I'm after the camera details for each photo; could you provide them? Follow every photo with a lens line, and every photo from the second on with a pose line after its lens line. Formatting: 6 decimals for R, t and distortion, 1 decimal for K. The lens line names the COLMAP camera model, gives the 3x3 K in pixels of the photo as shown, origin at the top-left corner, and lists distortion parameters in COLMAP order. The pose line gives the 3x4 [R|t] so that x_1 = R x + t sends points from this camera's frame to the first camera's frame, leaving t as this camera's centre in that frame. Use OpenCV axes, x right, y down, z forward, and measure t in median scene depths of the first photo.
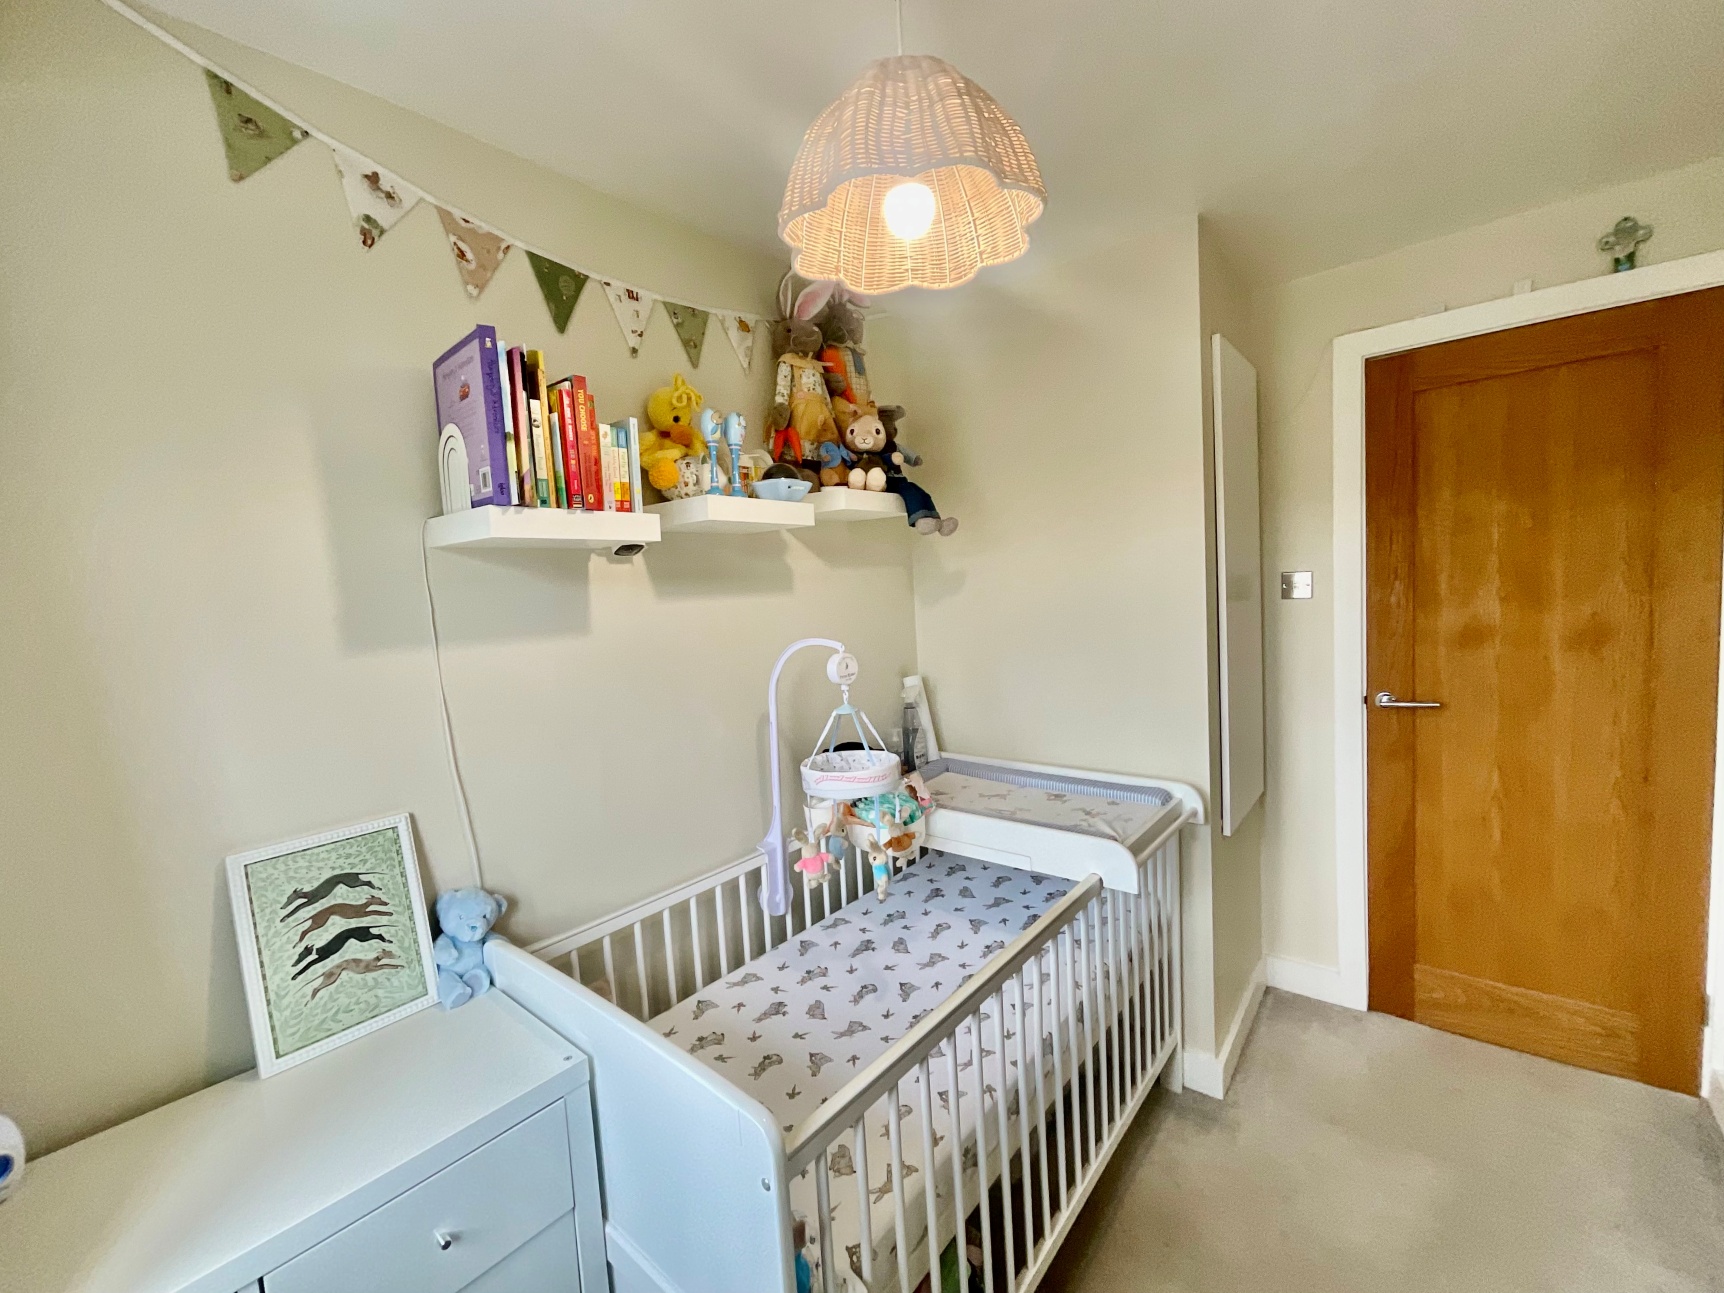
lens RADIAL K [[732.5, 0, 862.0], [0, 732.5, 646.5], [0, 0, 1]] dist [0.000035, 0.000079]
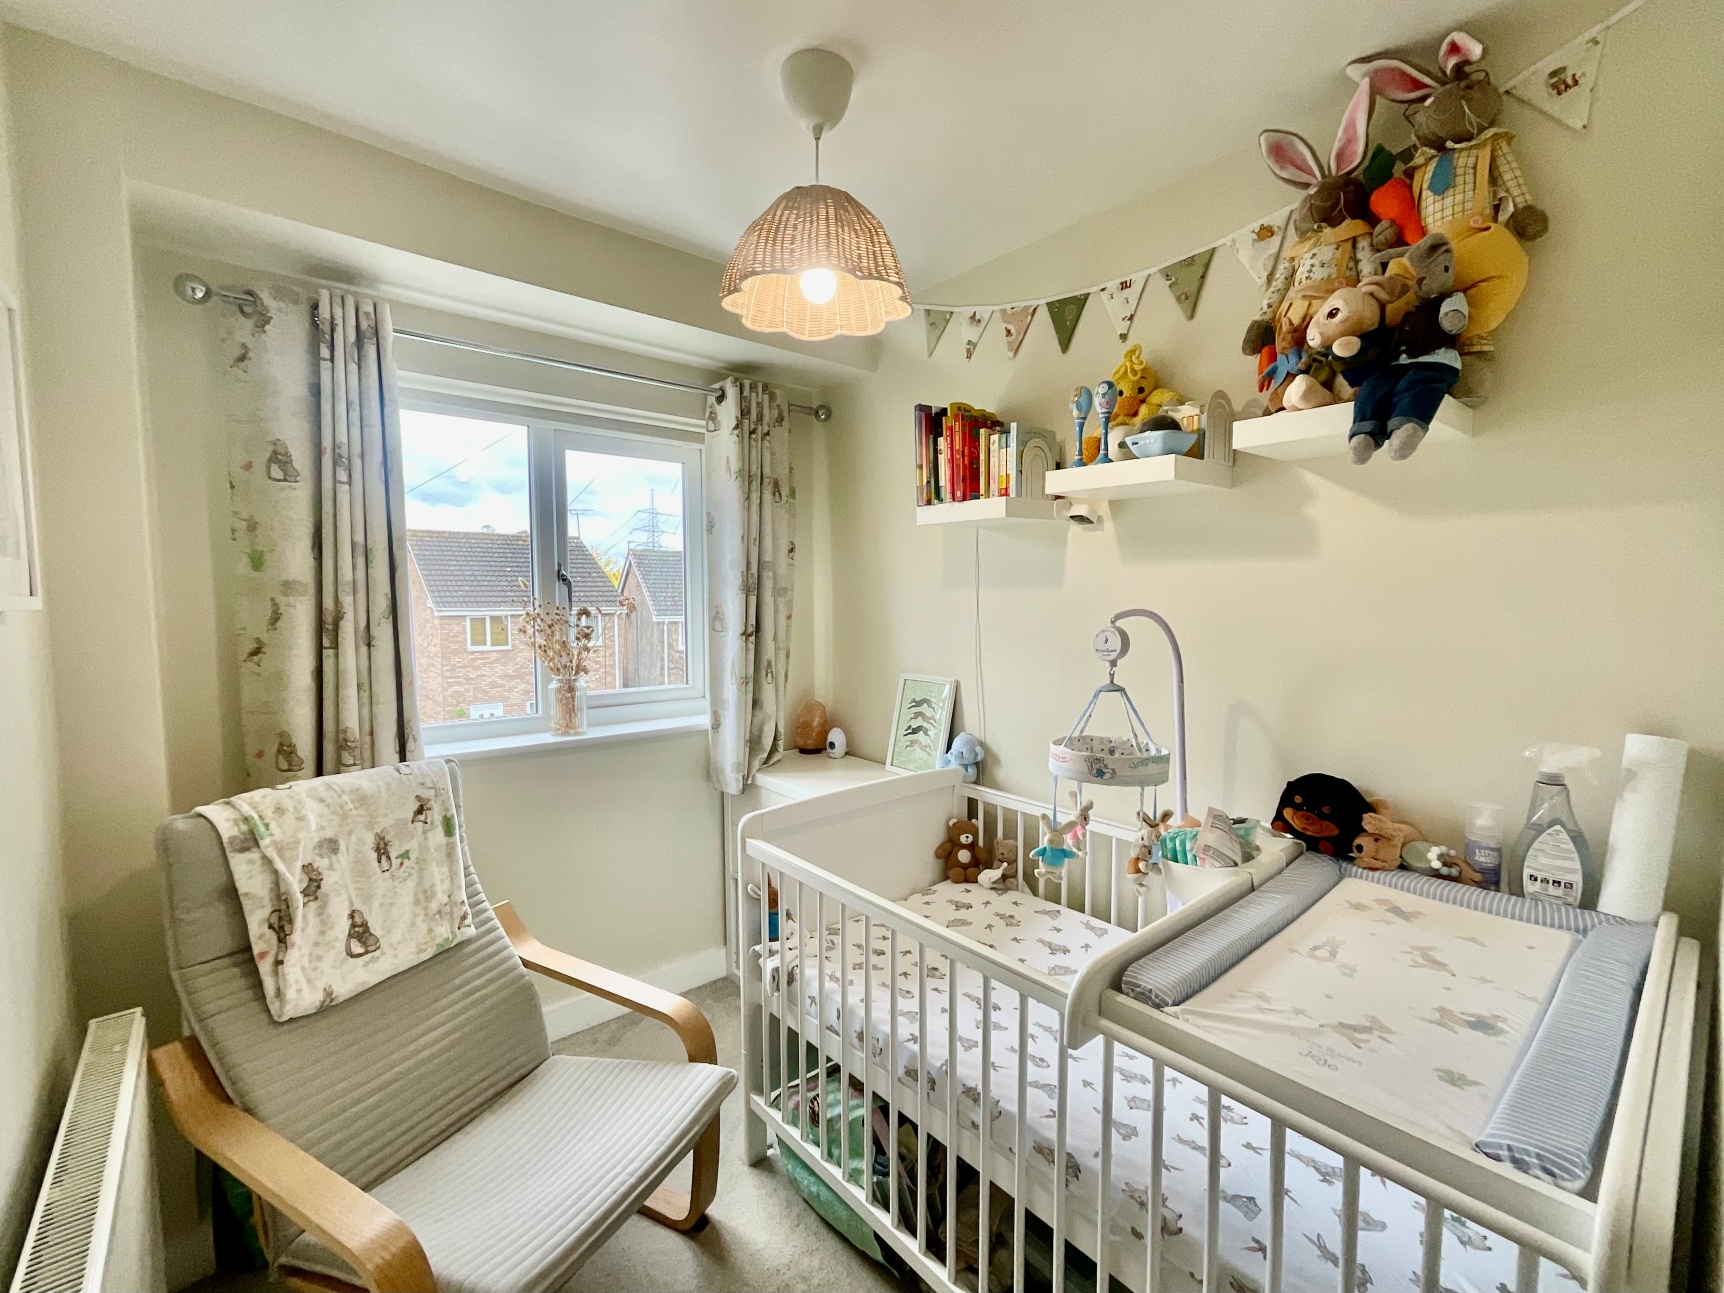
lens RADIAL K [[732.5, 0, 862.0], [0, 732.5, 646.5], [0, 0, 1]] dist [0.000035, 0.000079]
pose [[-0.176031, 0.131800, -0.975521, 1.064629], [-0.065561, 0.987226, 0.145212, -0.089623], [0.982199, 0.089518, -0.165141, 0.988845]]
